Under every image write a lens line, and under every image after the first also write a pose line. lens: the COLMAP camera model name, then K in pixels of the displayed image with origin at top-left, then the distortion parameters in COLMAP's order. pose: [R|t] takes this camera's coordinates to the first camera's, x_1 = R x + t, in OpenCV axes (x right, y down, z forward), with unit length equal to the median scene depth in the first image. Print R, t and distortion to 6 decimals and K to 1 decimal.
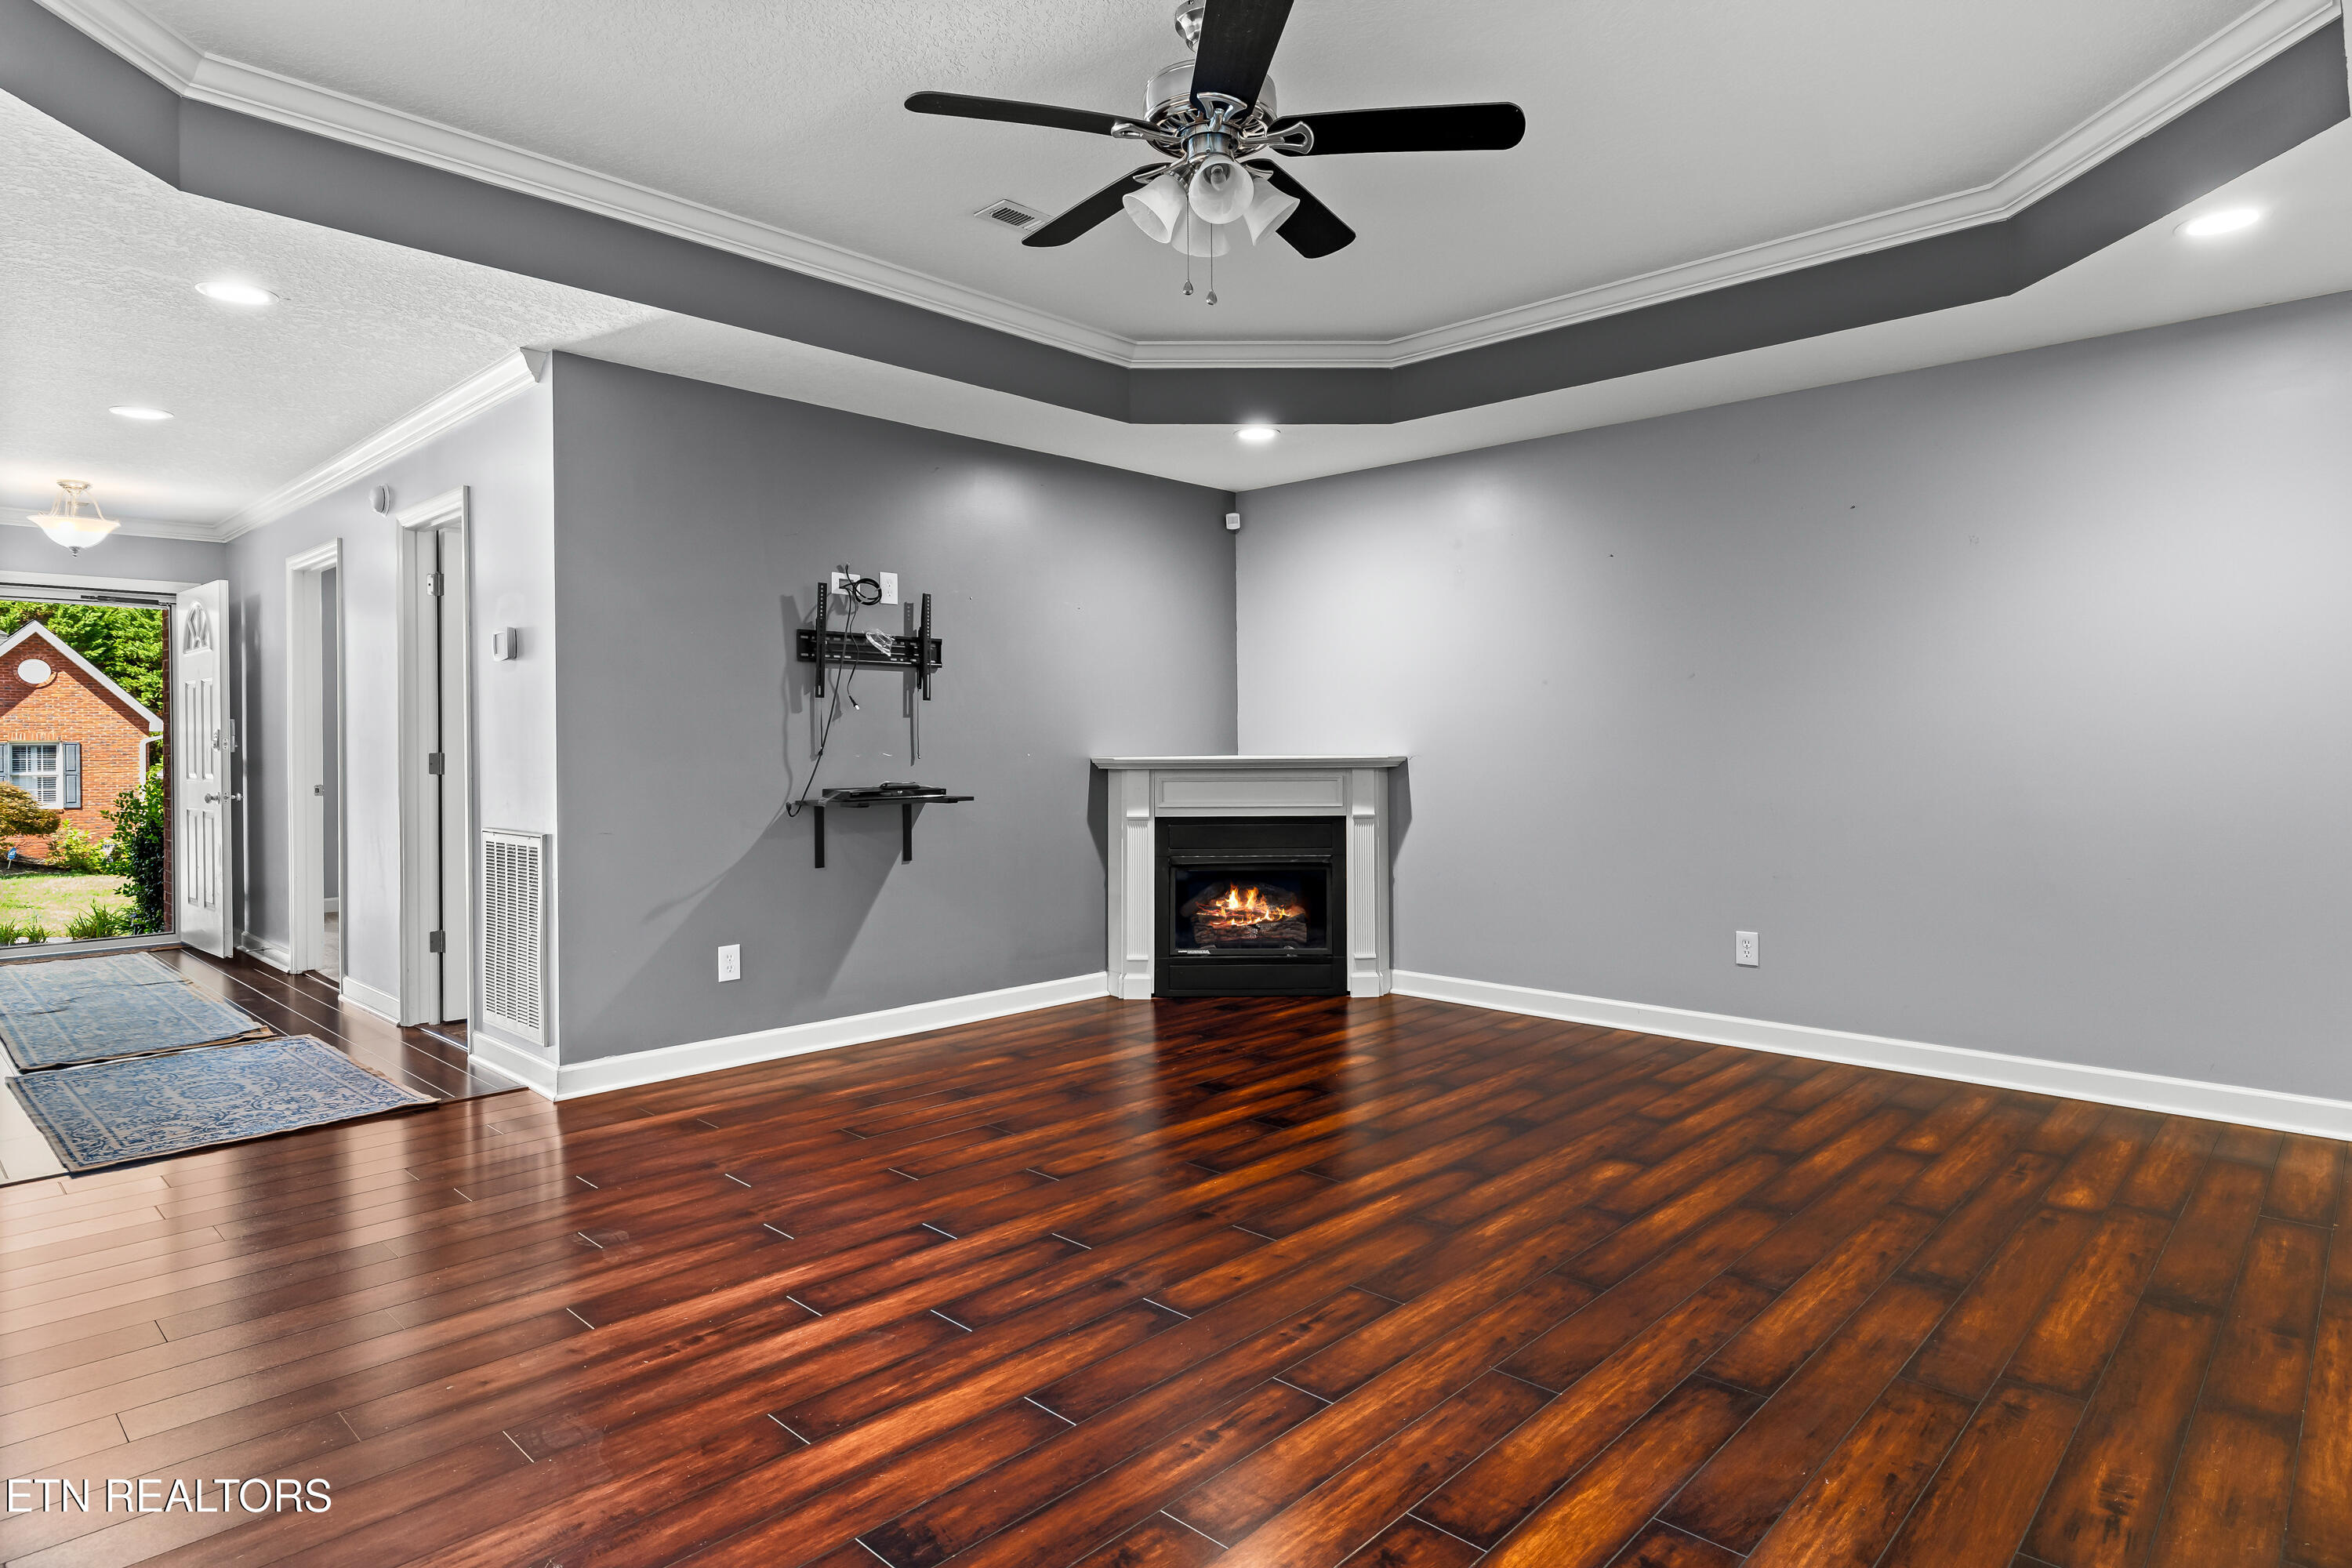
lens RADIAL K [[1287.1, 0, 1176.5], [0, 1287.1, 761.8], [0, 0, 1]] dist [-0.000110, -0.000838]
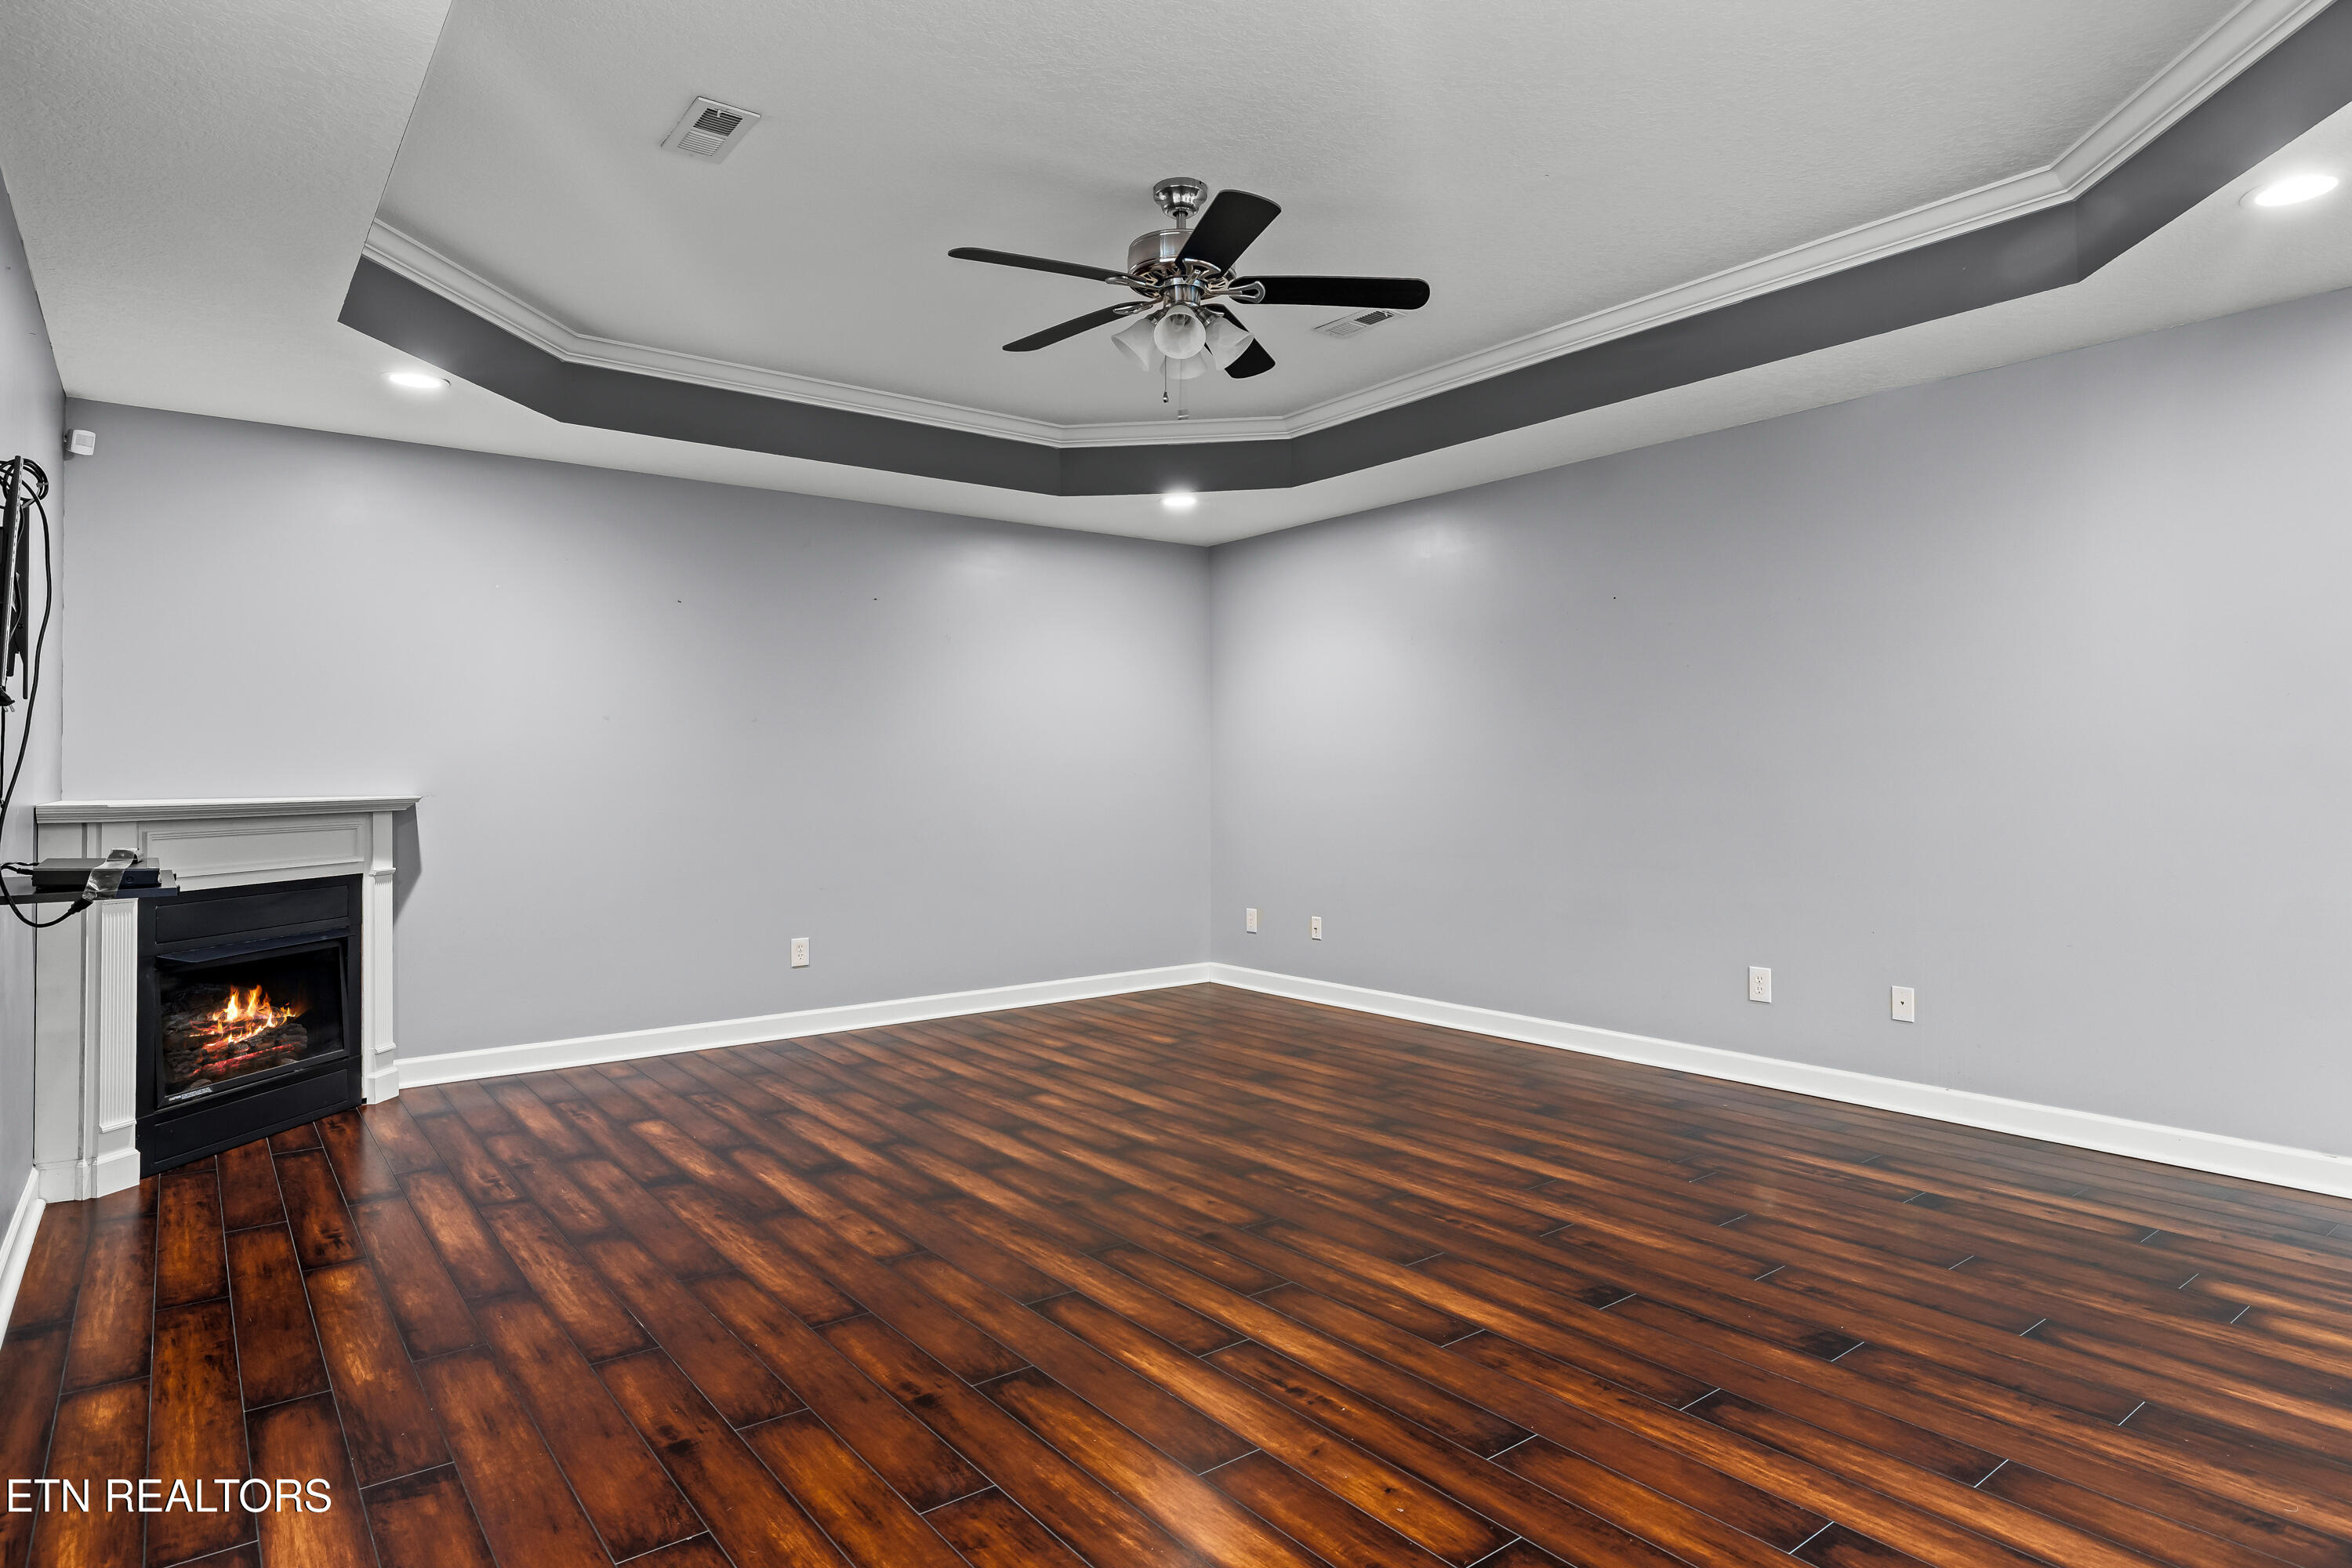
lens RADIAL K [[1287.1, 0, 1176.5], [0, 1287.1, 761.8], [0, 0, 1]] dist [-0.000110, -0.000838]
pose [[0.155177, 0.014512, 0.987780, -0.638714], [0.020394, 0.999632, -0.017890, -0.002118], [-0.987676, 0.022921, 0.154824, 0.441732]]
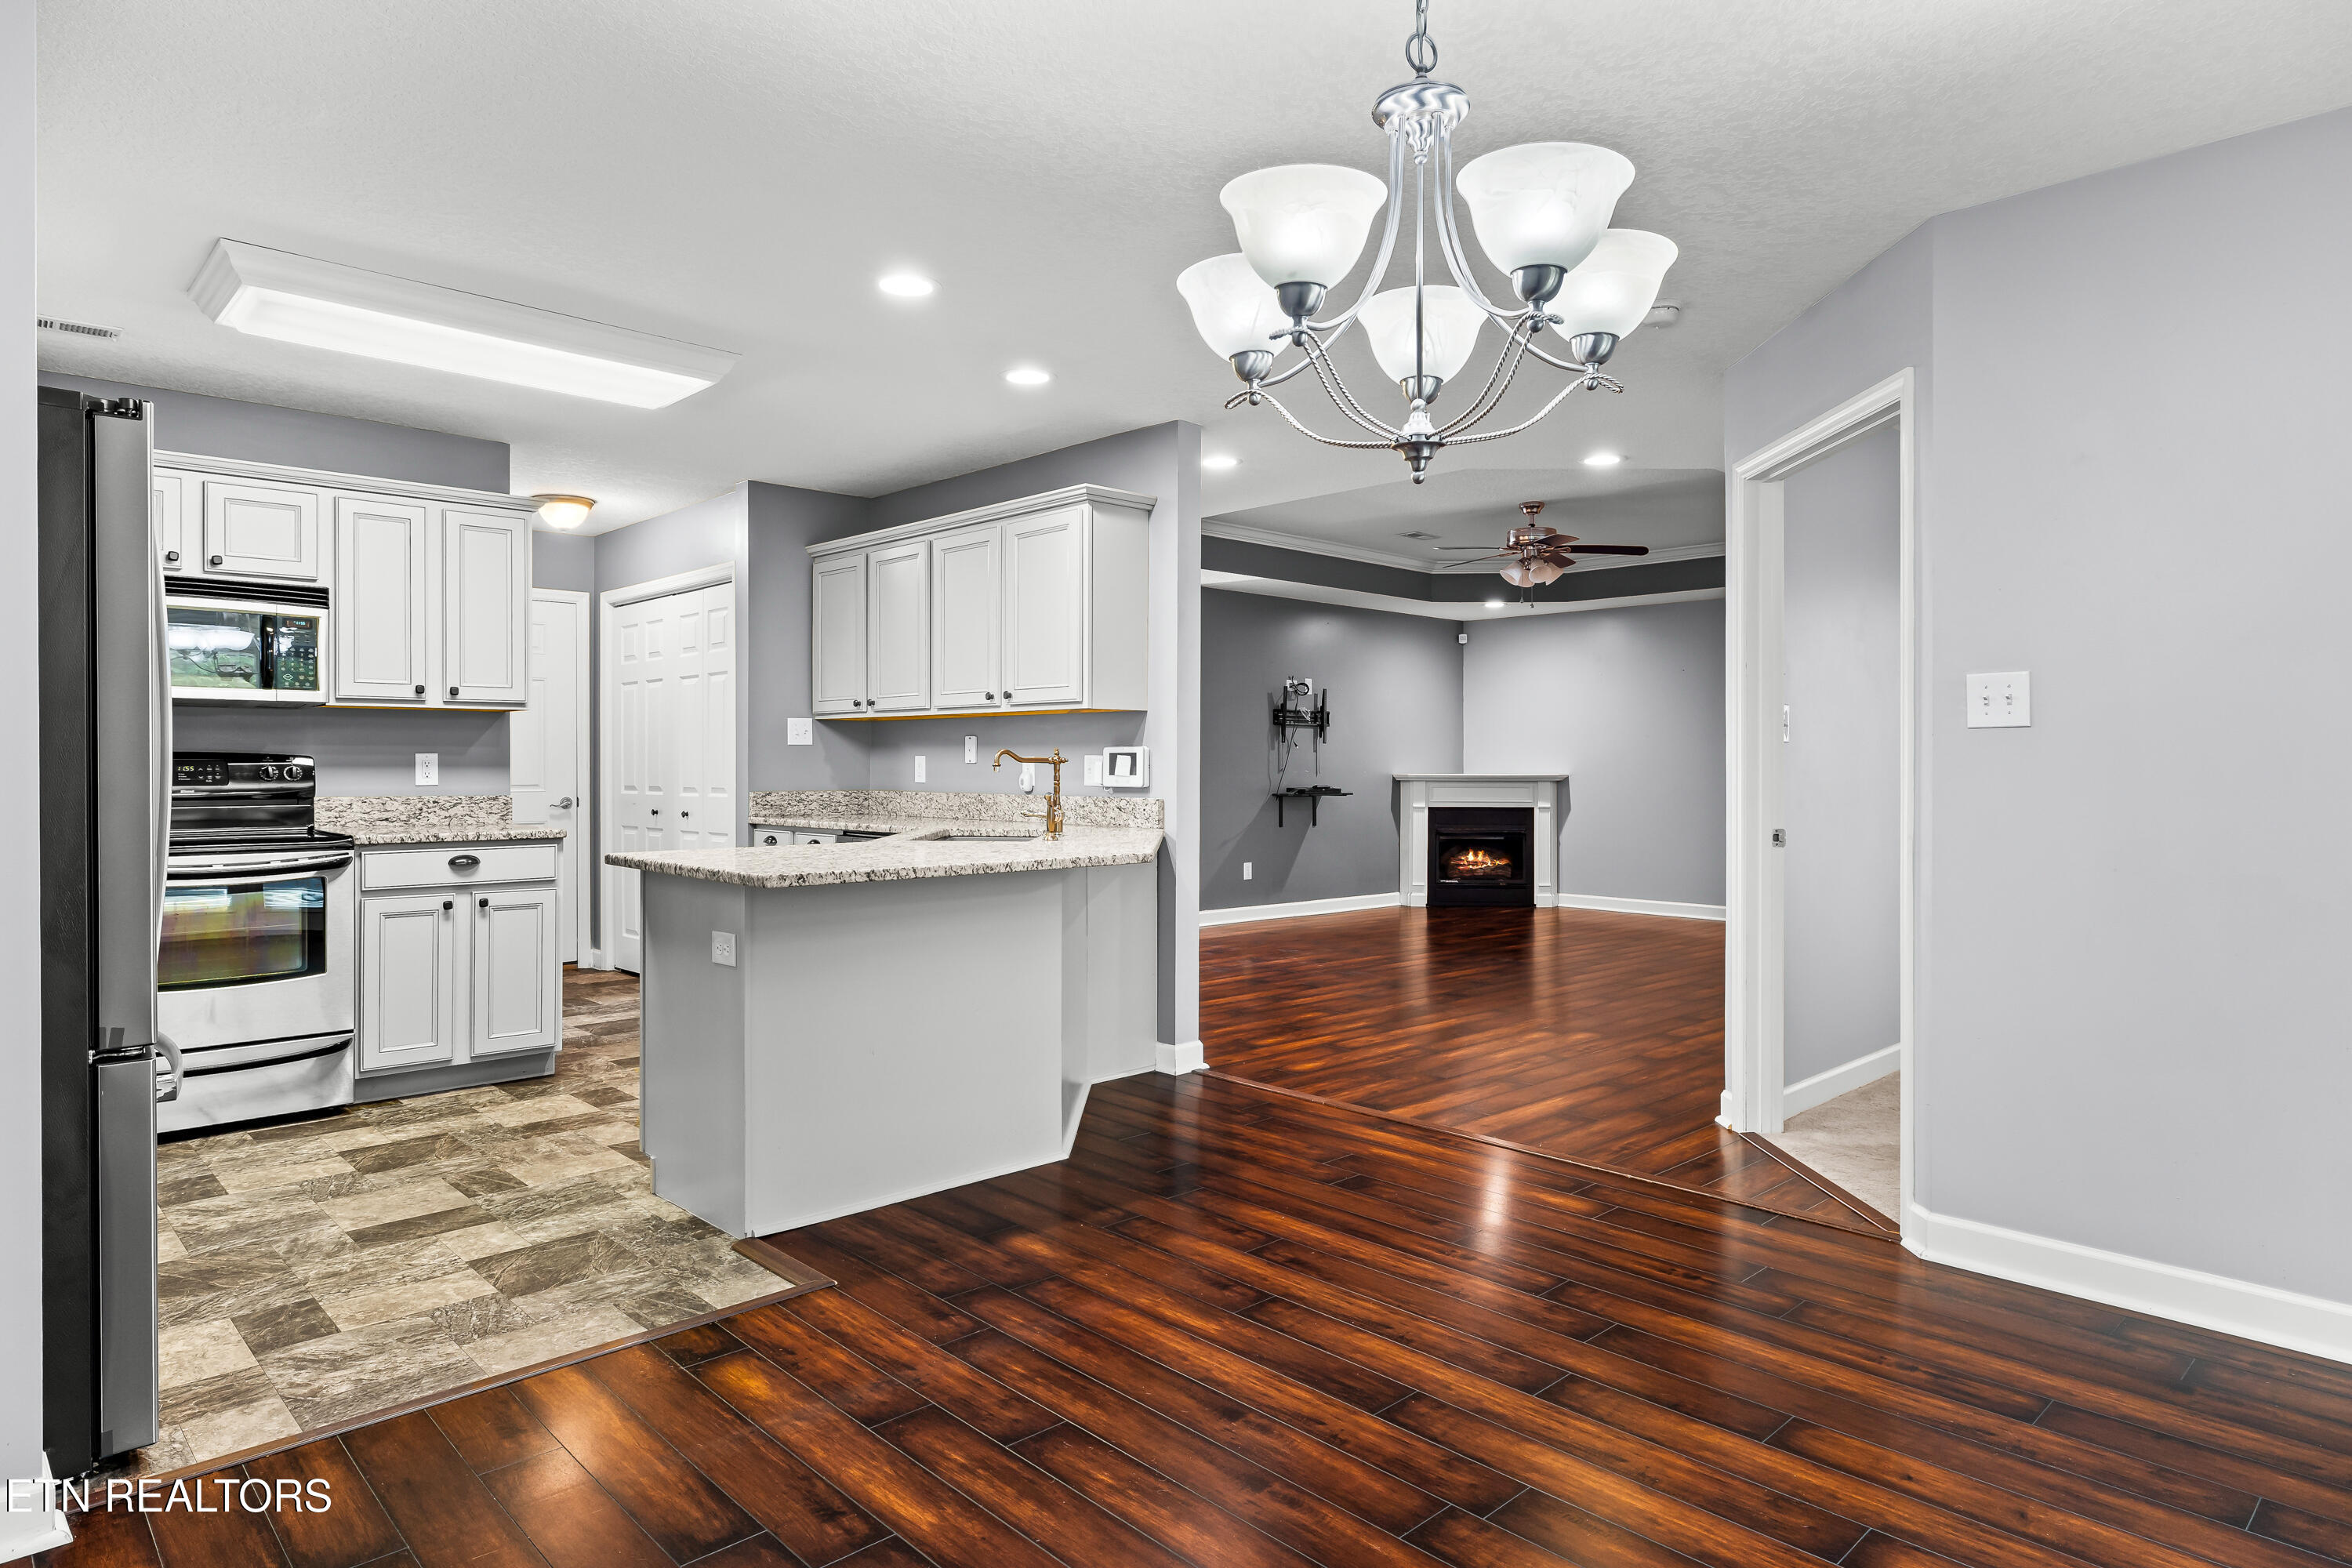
lens RADIAL K [[1345.2, 0, 1176.0], [0, 1345.2, 784.0], [0, 0, 1]] dist [0.002952, -0.000482]
pose [[0.998991, 0.007880, -0.044208, -0.326759], [-0.007977, 0.999966, -0.002009, 0.019354], [0.044191, 0.002360, 0.999020, -1.034872]]
